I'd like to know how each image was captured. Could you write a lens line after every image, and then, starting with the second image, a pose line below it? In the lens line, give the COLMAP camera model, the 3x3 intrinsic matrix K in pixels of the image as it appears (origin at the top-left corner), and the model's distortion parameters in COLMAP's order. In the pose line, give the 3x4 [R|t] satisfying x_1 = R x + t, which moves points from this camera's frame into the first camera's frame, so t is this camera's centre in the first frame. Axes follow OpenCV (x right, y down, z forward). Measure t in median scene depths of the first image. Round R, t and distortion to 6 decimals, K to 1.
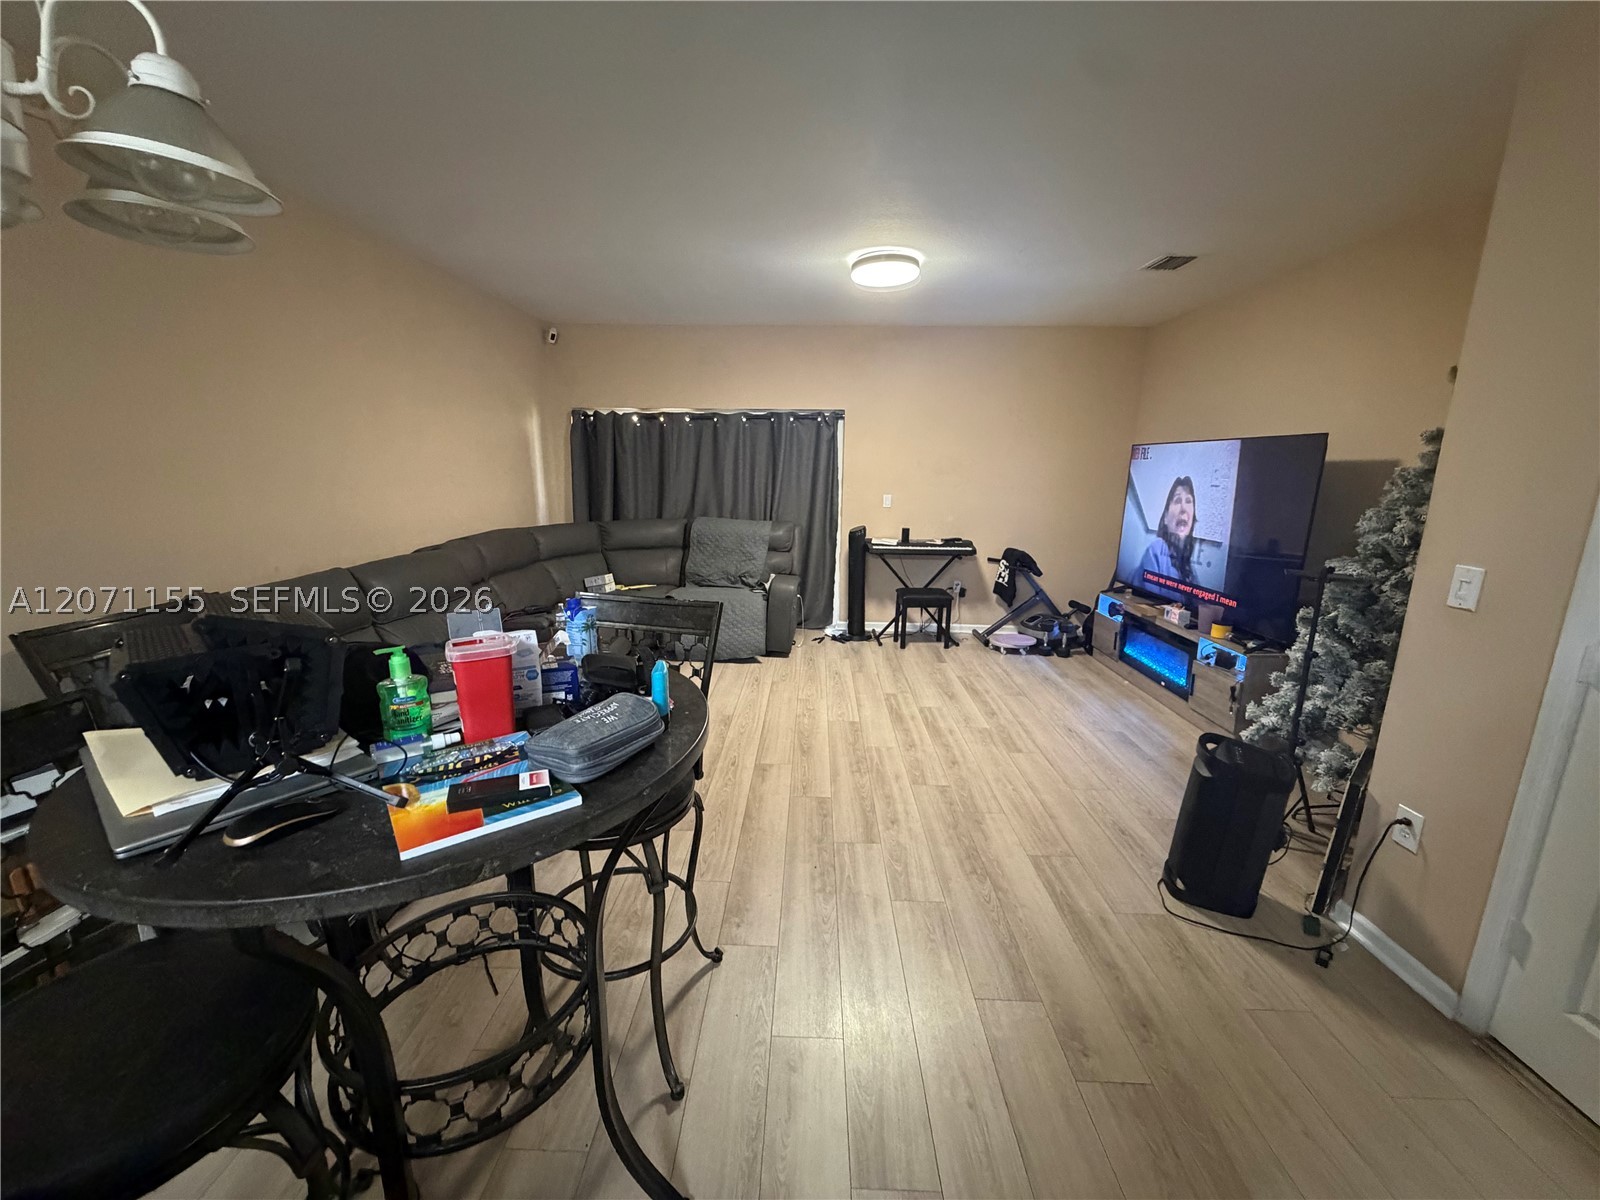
lens RADIAL K [[640.6, 0, 799.6], [0, 640.6, 597.8], [0, 0, 1]] dist [0.001571, -0.000107]
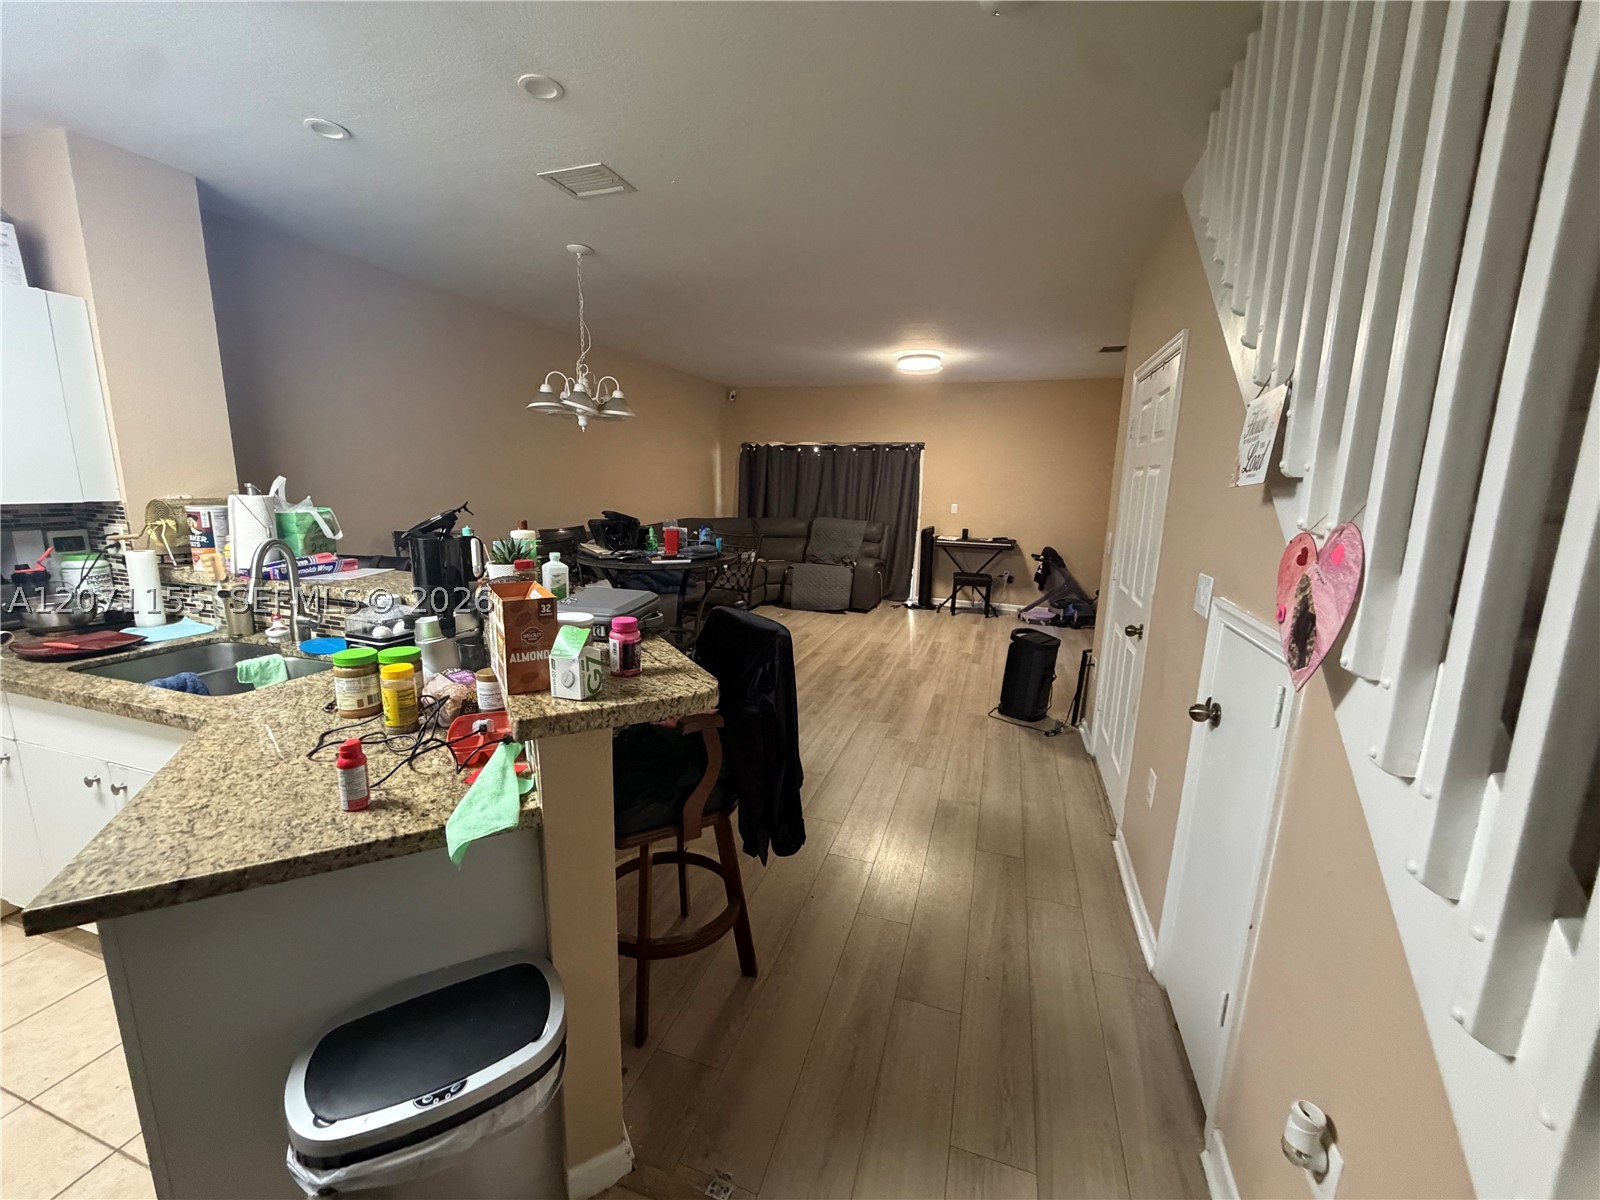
lens RADIAL K [[640.6, 0, 799.8], [0, 640.6, 598.7], [0, 0, 1]] dist [0.001571, -0.000107]
pose [[0.959198, 0.062561, -0.275725, 0.212876], [-0.068932, 0.997530, -0.013467, 0.081314], [0.274202, 0.031923, 0.961142, -0.397481]]
